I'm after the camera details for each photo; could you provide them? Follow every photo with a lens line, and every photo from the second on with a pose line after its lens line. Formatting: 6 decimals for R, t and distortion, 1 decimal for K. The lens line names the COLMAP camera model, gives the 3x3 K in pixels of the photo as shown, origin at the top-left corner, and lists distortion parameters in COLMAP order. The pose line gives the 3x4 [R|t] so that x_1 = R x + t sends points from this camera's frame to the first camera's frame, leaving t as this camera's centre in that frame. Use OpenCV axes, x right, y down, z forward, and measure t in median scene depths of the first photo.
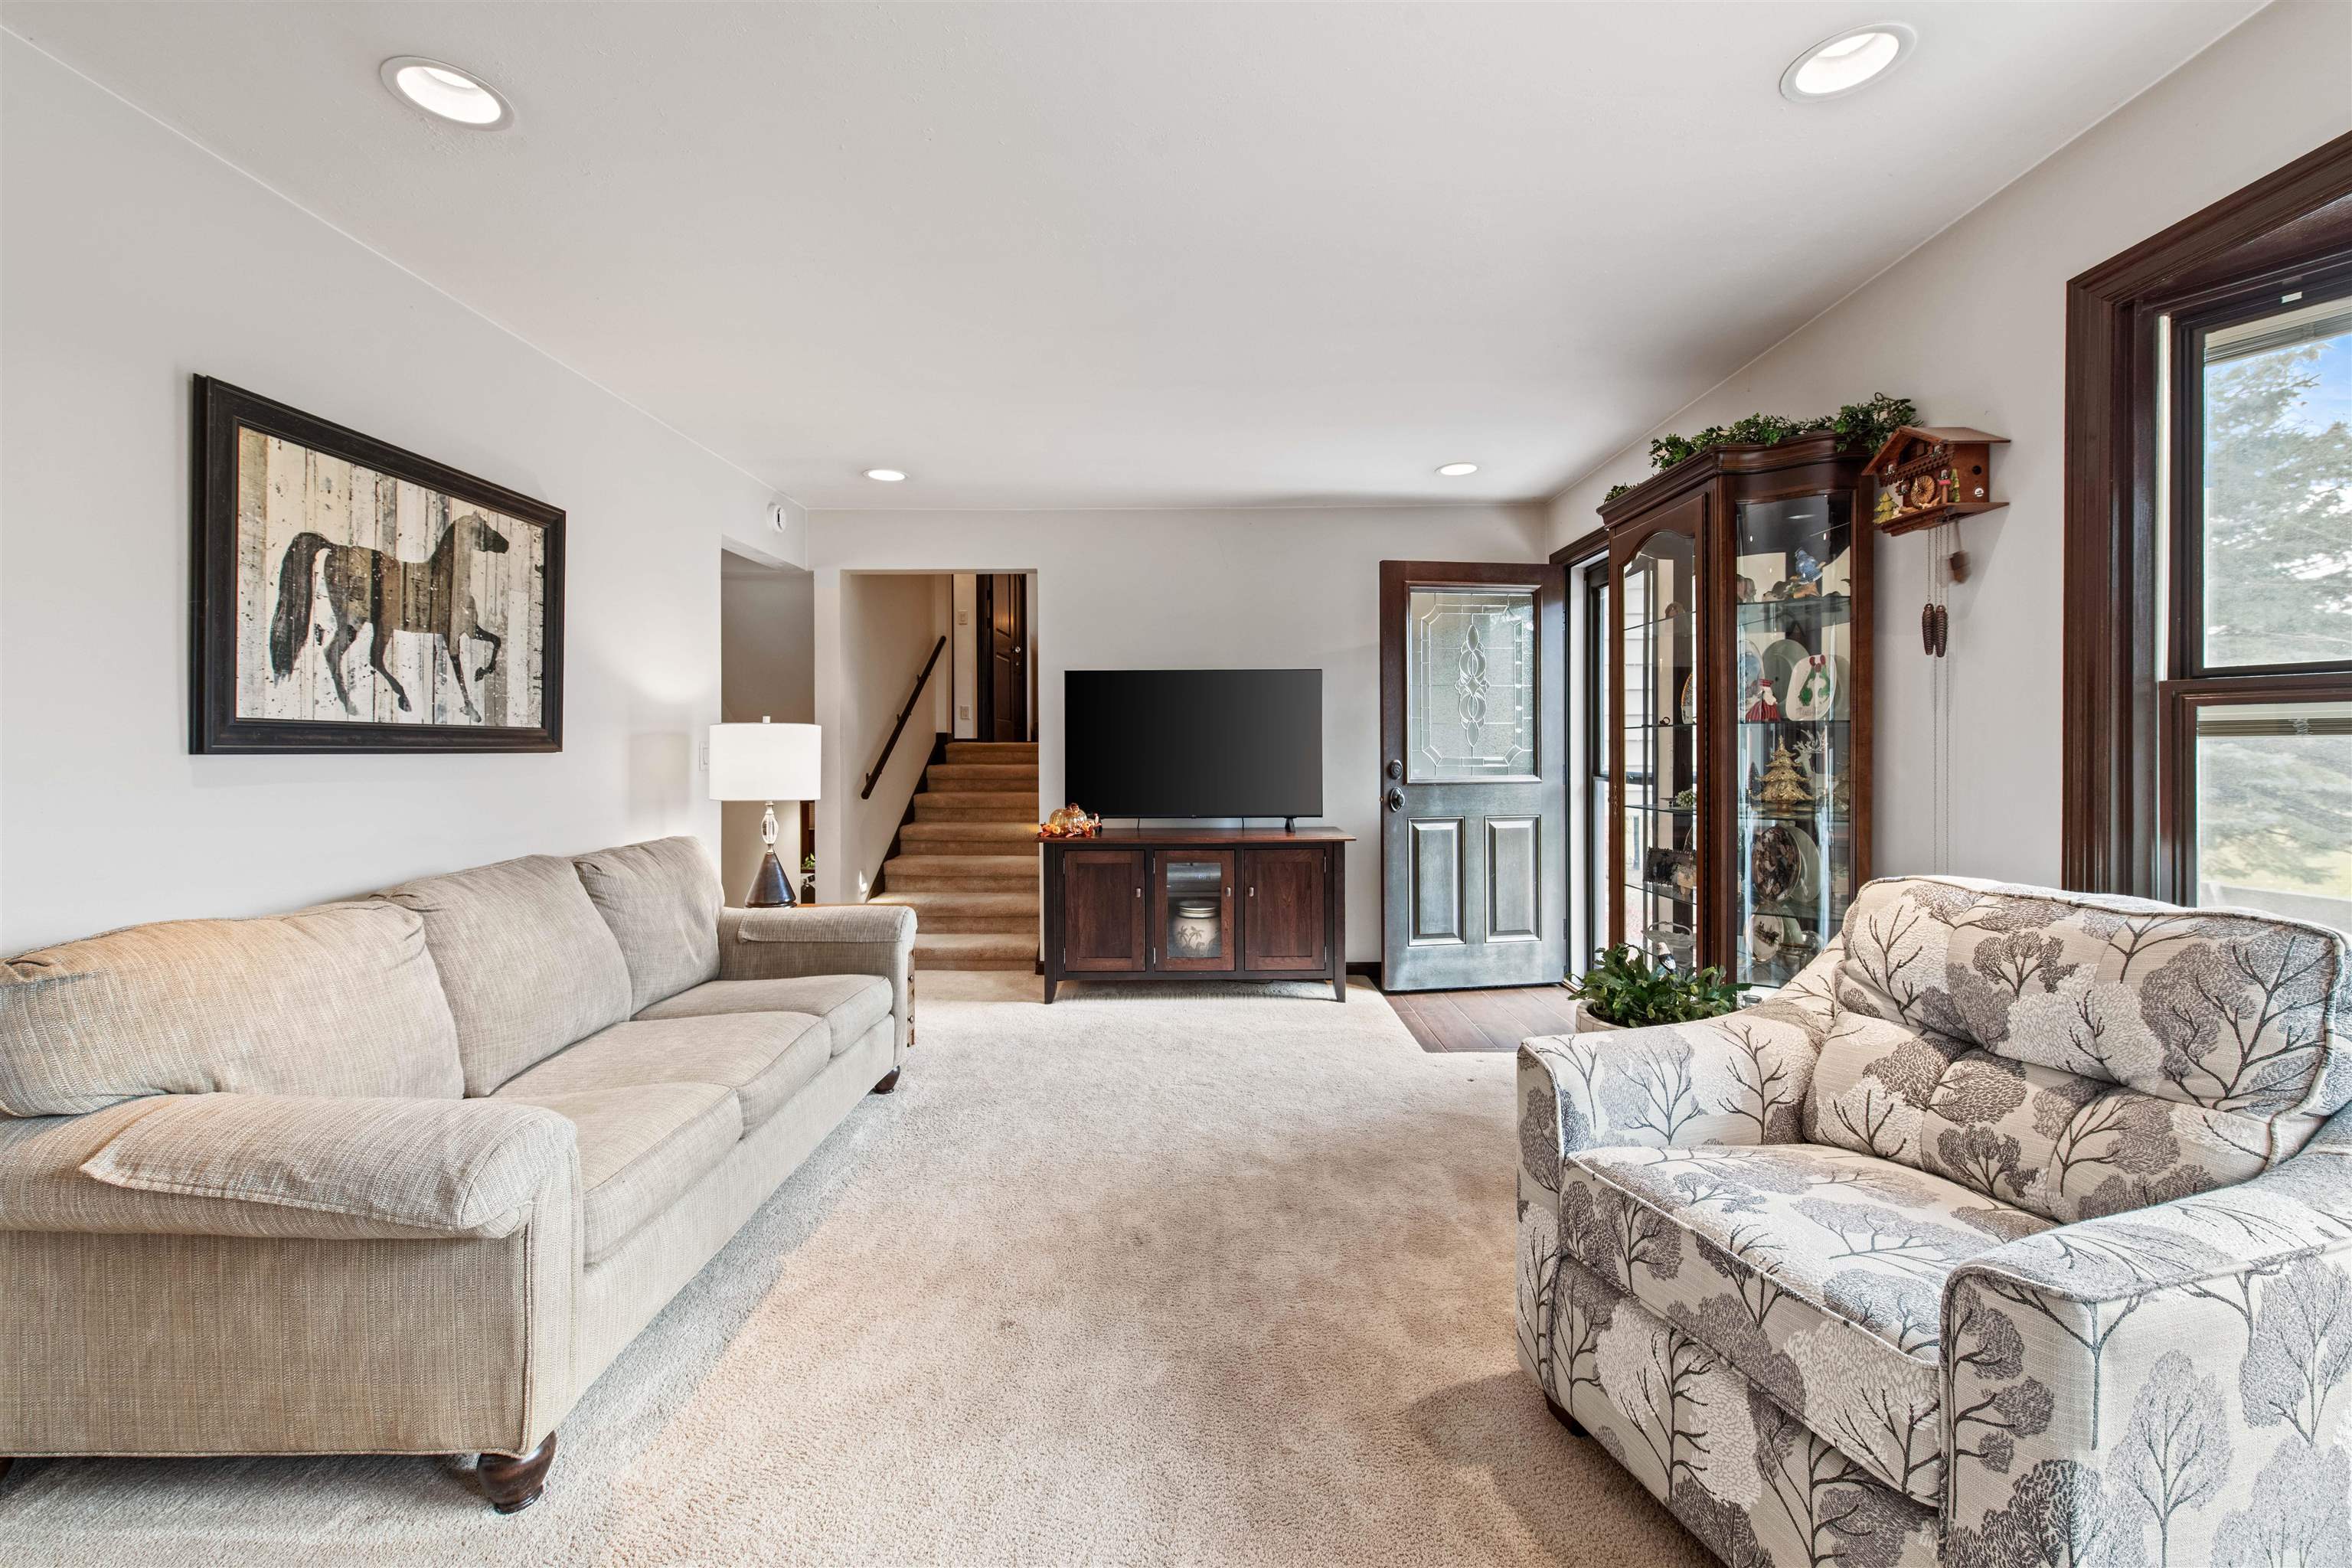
lens RADIAL K [[933.8, 0, 1194.6], [0, 933.8, 751.4], [0, 0, 1]] dist [0.006437, -0.001370]
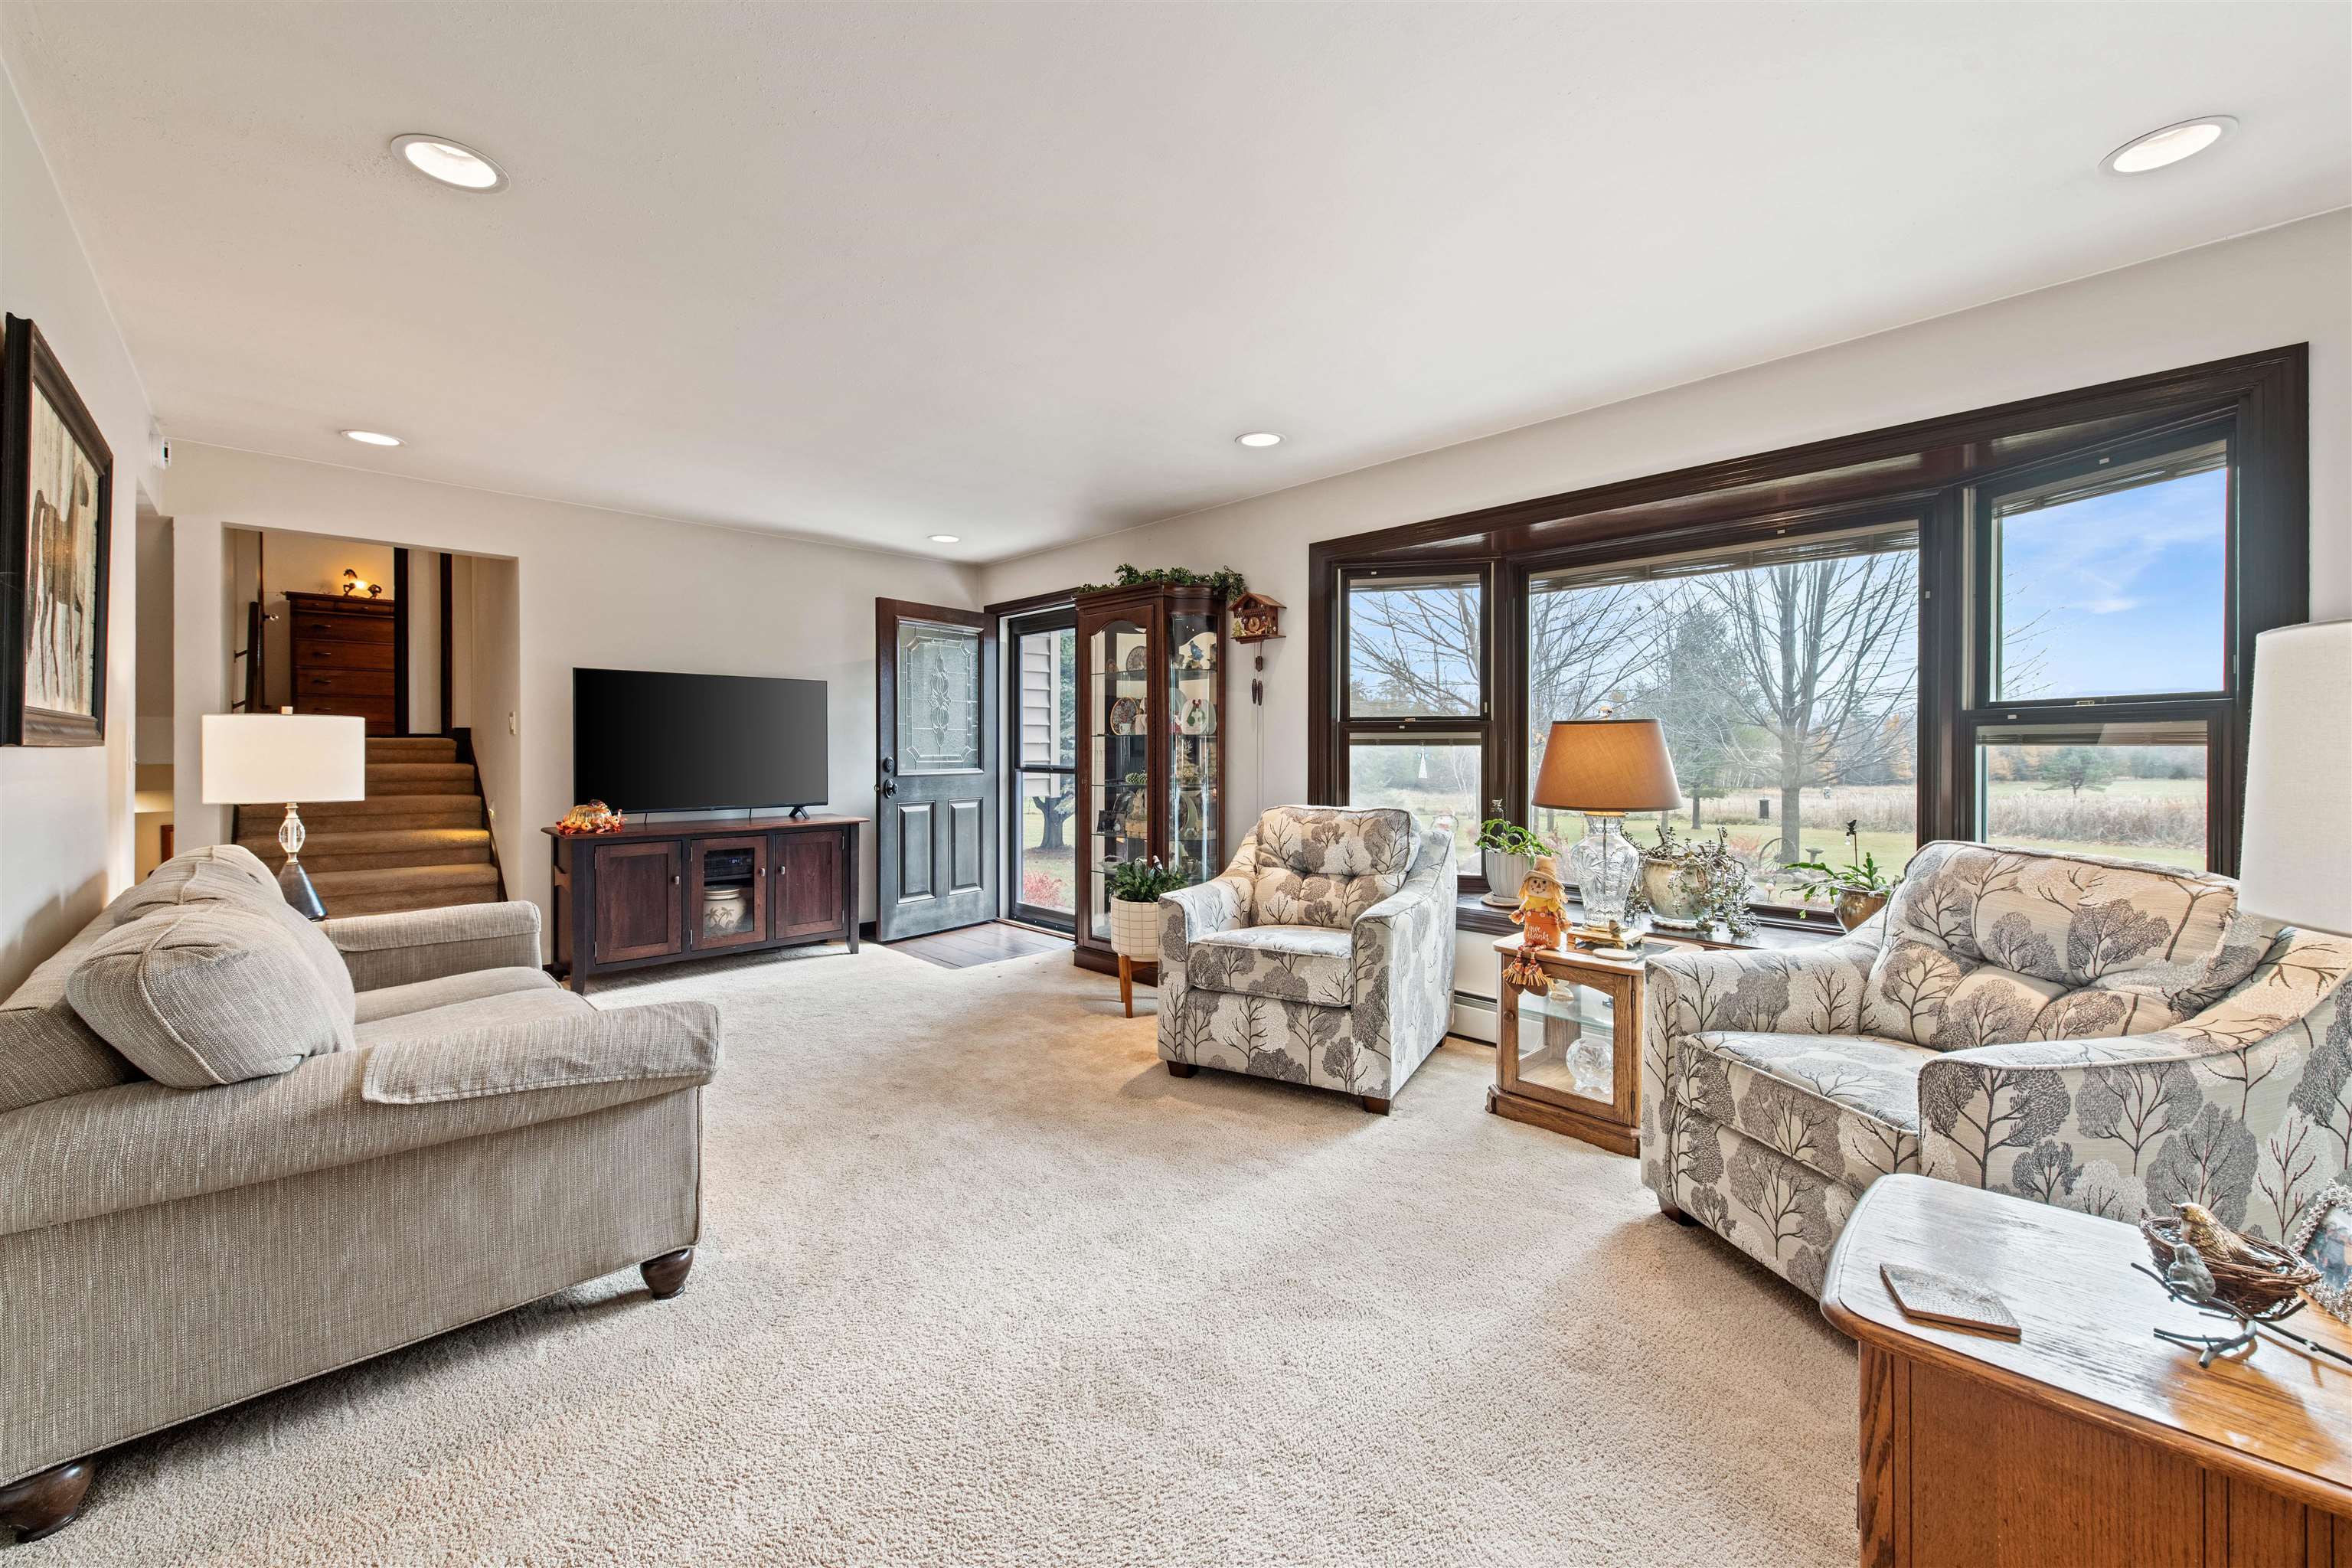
lens RADIAL K [[933.8, 0, 1175.9], [0, 933.8, 744.6], [0, 0, 1]] dist [0.006437, -0.001370]
pose [[0.711884, 0.008556, 0.702245, -0.900277], [-0.003035, 0.999954, -0.009106, 0.005783], [-0.702291, 0.004351, 0.711877, -0.385782]]
